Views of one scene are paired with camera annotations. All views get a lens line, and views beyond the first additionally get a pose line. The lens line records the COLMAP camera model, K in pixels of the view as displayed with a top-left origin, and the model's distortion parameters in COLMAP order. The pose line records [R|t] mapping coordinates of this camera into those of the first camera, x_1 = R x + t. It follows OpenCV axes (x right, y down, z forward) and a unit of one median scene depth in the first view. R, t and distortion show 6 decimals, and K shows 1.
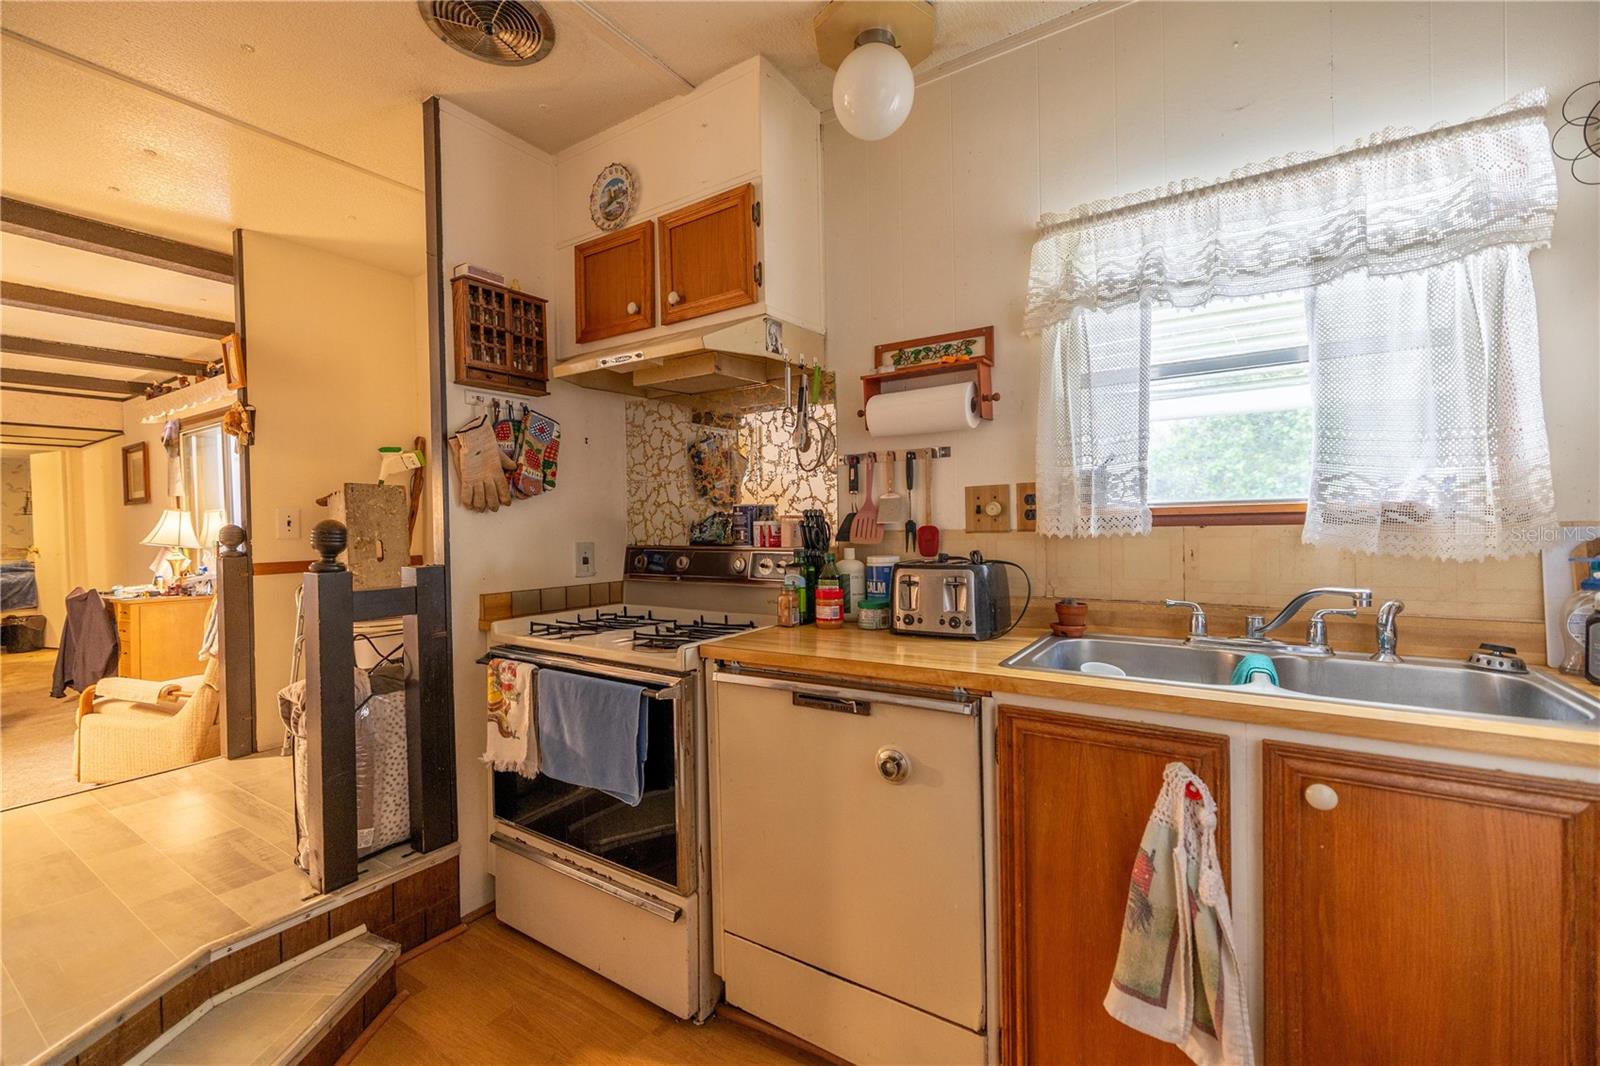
lens RADIAL K [[682.4, 0, 794.8], [0, 682.4, 534.4], [0, 0, 1]] dist [0.004416, 0.000313]
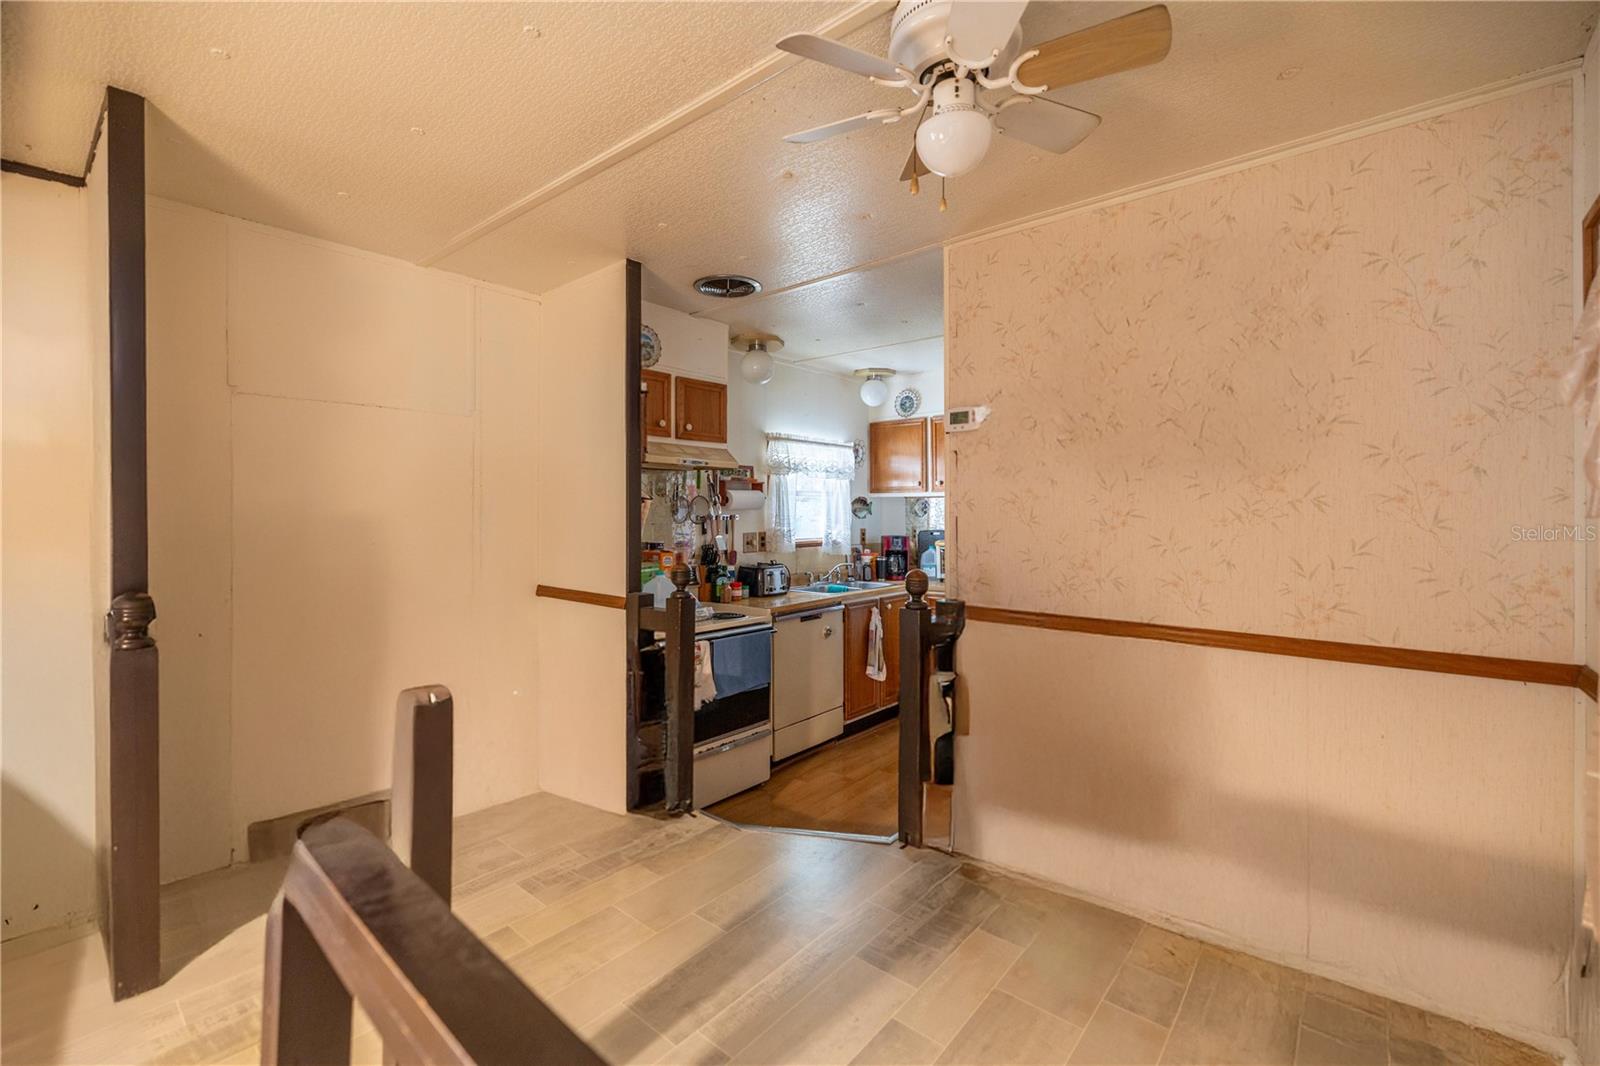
lens RADIAL K [[682.4, 0, 795.2], [0, 682.4, 520.2], [0, 0, 1]] dist [0.004416, 0.000313]
pose [[0.120830, 0.006465, 0.992652, -2.279347], [0.016781, 0.999823, -0.008554, -0.102127], [-0.992531, 0.017691, 0.120700, 0.619334]]
